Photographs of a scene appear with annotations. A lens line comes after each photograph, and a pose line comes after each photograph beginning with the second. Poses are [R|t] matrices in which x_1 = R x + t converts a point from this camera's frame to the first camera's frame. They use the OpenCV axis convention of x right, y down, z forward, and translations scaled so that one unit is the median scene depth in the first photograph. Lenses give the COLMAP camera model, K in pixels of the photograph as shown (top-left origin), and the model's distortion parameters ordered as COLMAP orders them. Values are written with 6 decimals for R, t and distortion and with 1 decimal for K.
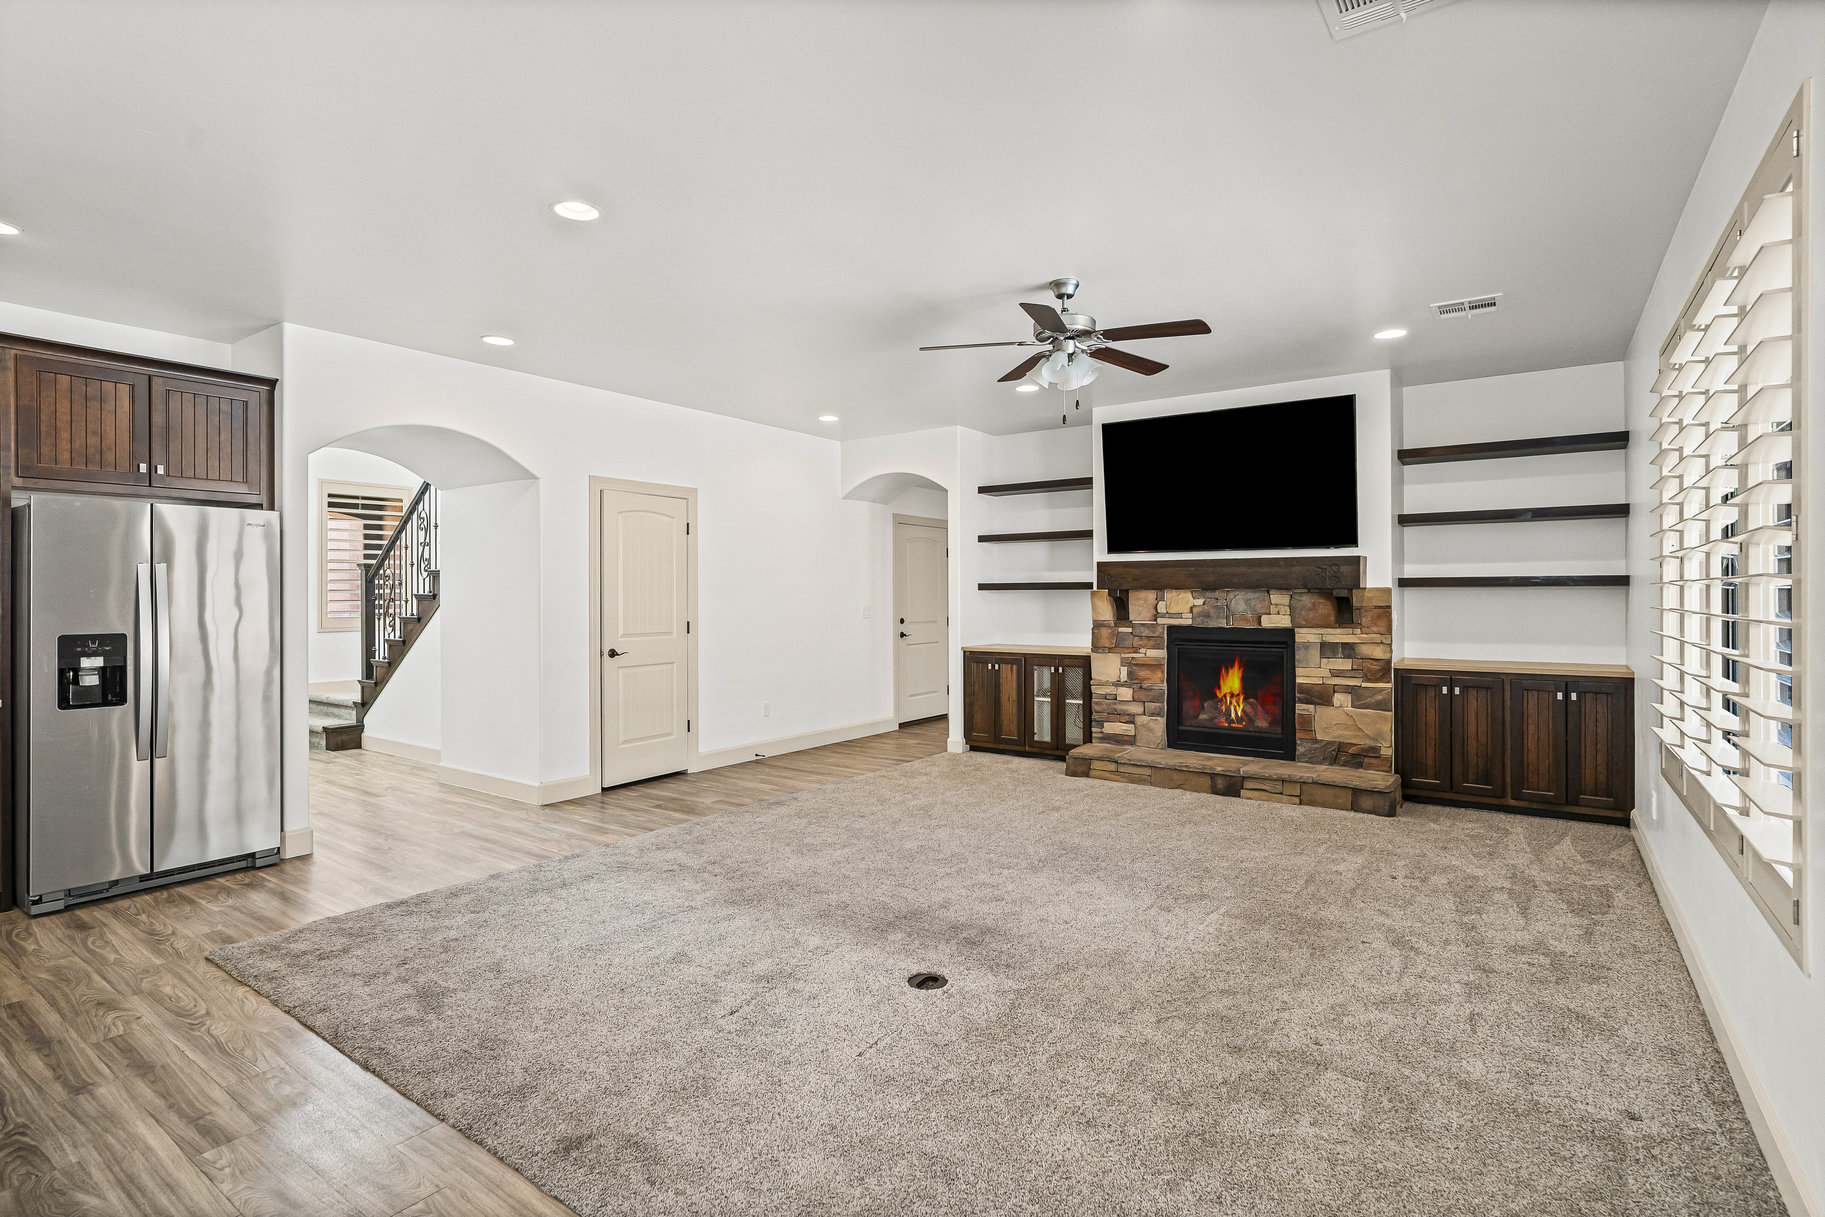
lens RADIAL K [[883.4, 0, 936.7], [0, 883.4, 601.8], [0, 0, 1]] dist [-0.011920, 0.003011]
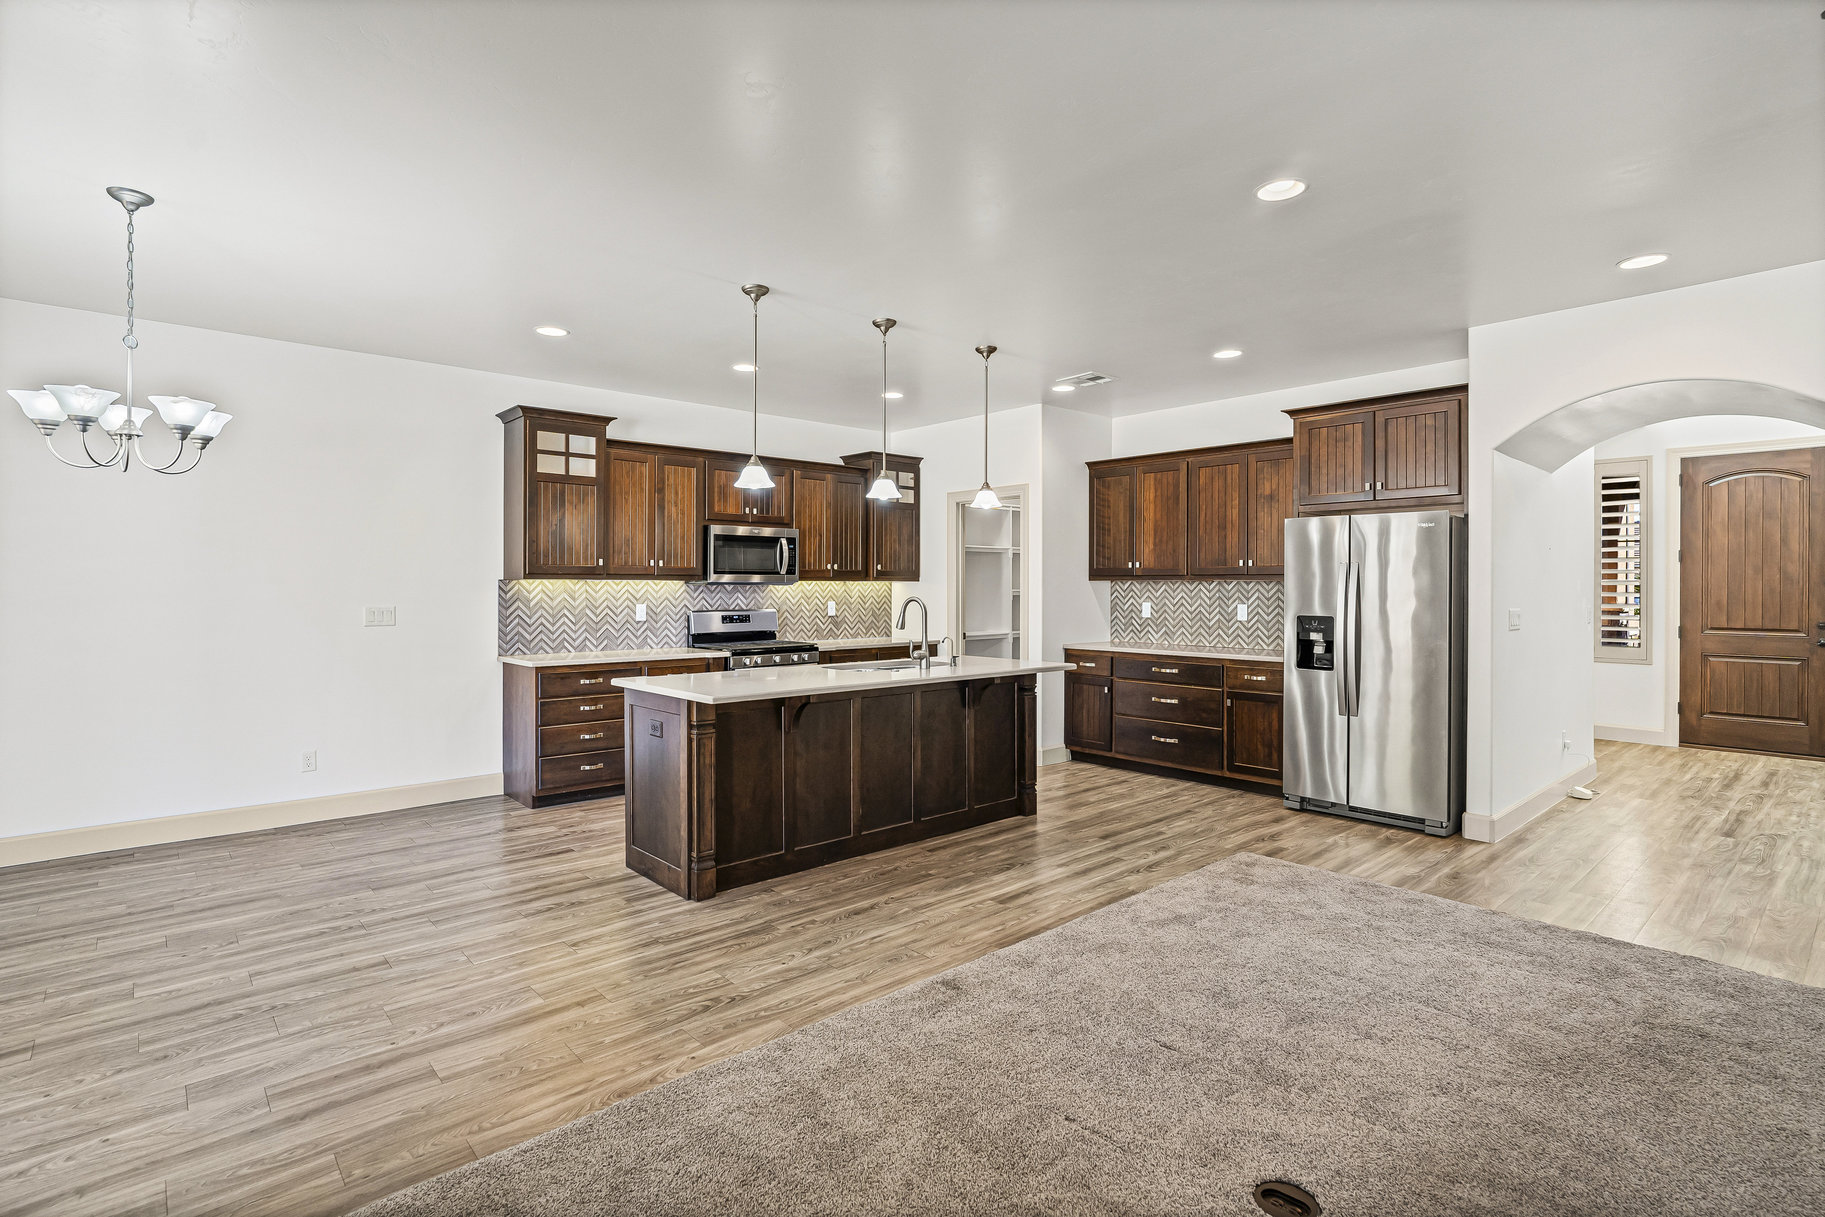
lens RADIAL K [[883.4, 0, 886.8], [0, 883.4, 597.0], [0, 0, 1]] dist [-0.011920, 0.003011]
pose [[-0.264825, 0.015642, -0.964170, 0.390994], [-0.008296, 0.999794, 0.018499, -0.008949], [0.964261, 0.012898, -0.264640, 0.522341]]
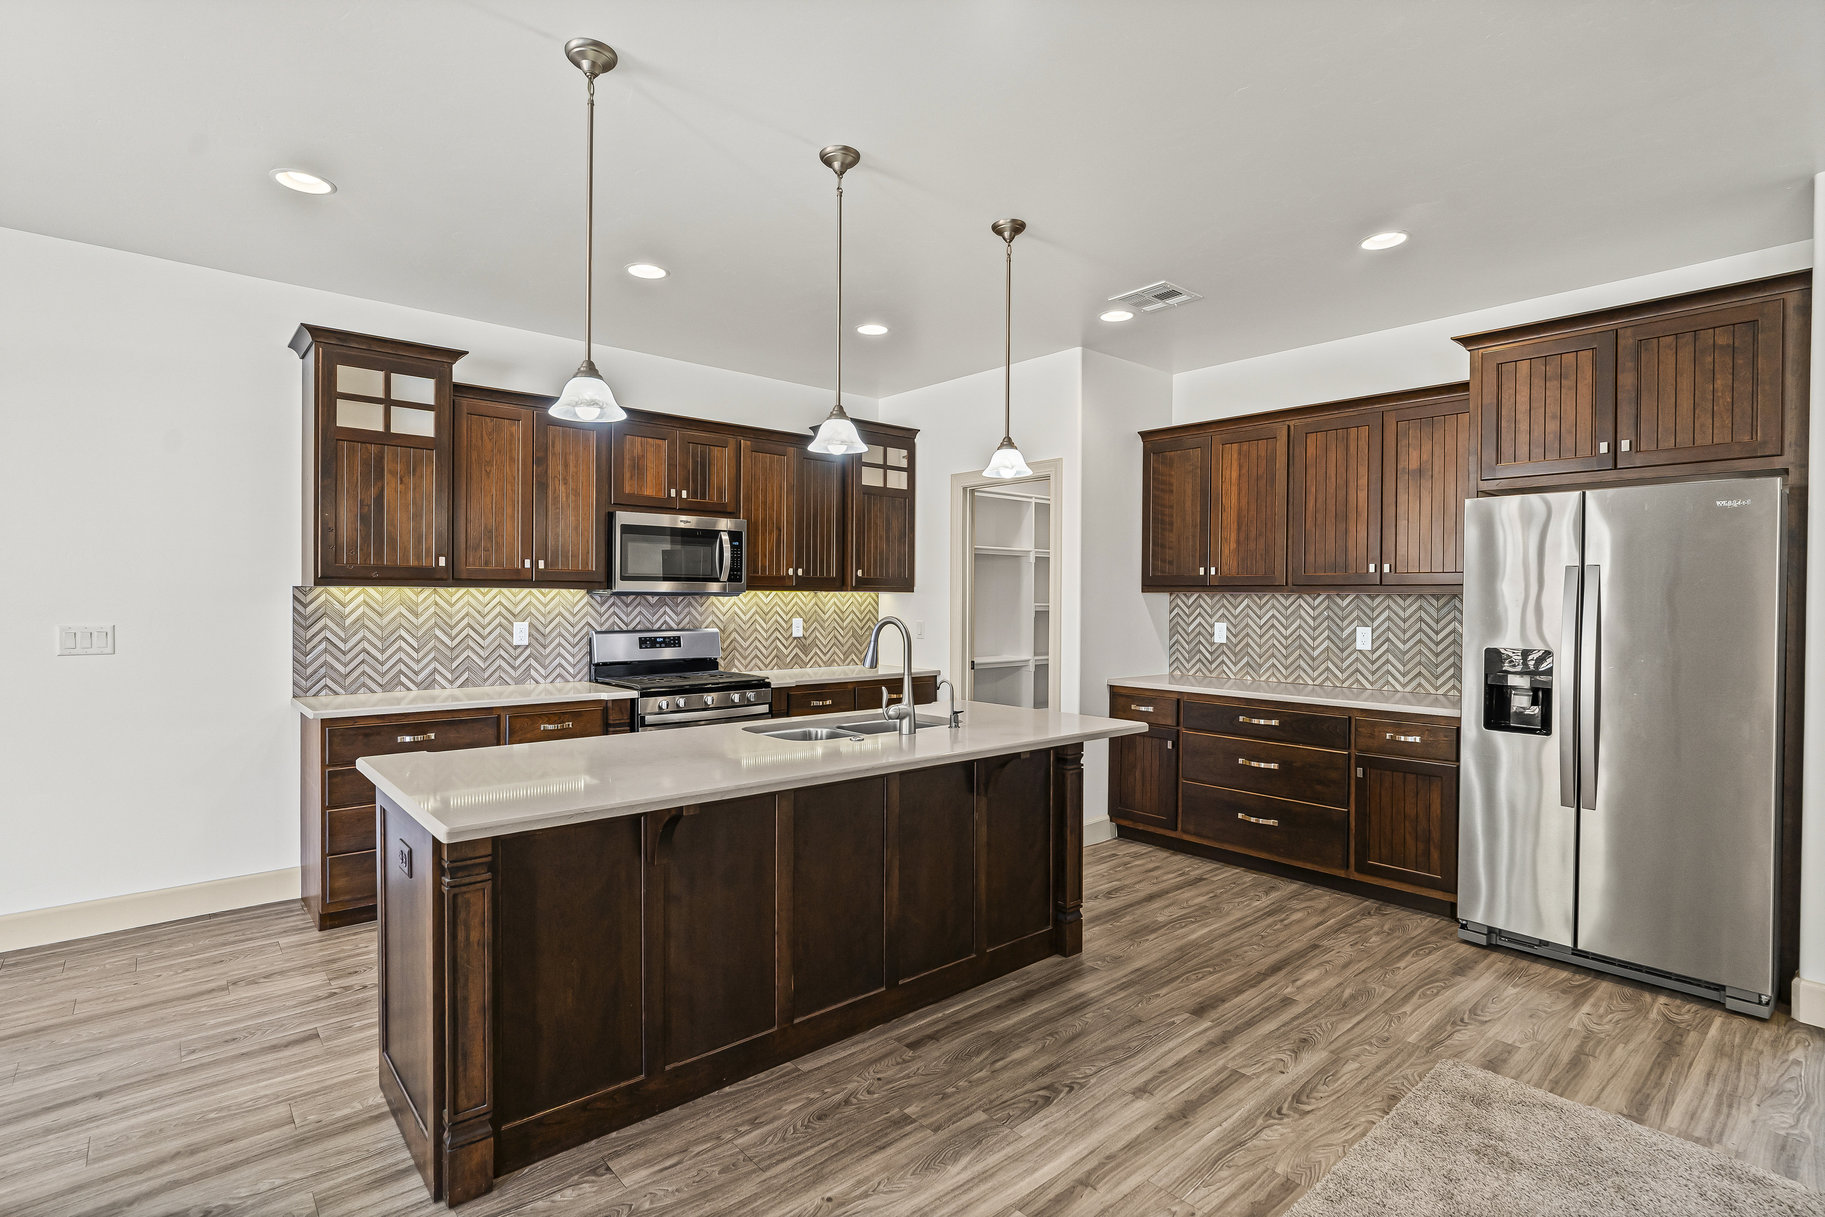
lens RADIAL K [[883.4, 0, 901.0], [0, 883.4, 604.7], [0, 0, 1]] dist [-0.011920, 0.003011]
pose [[-0.260535, 0.010200, -0.965410, 0.034088], [-0.013831, 0.999802, 0.014296, -0.008217], [0.965365, 0.017077, -0.260342, 0.458858]]
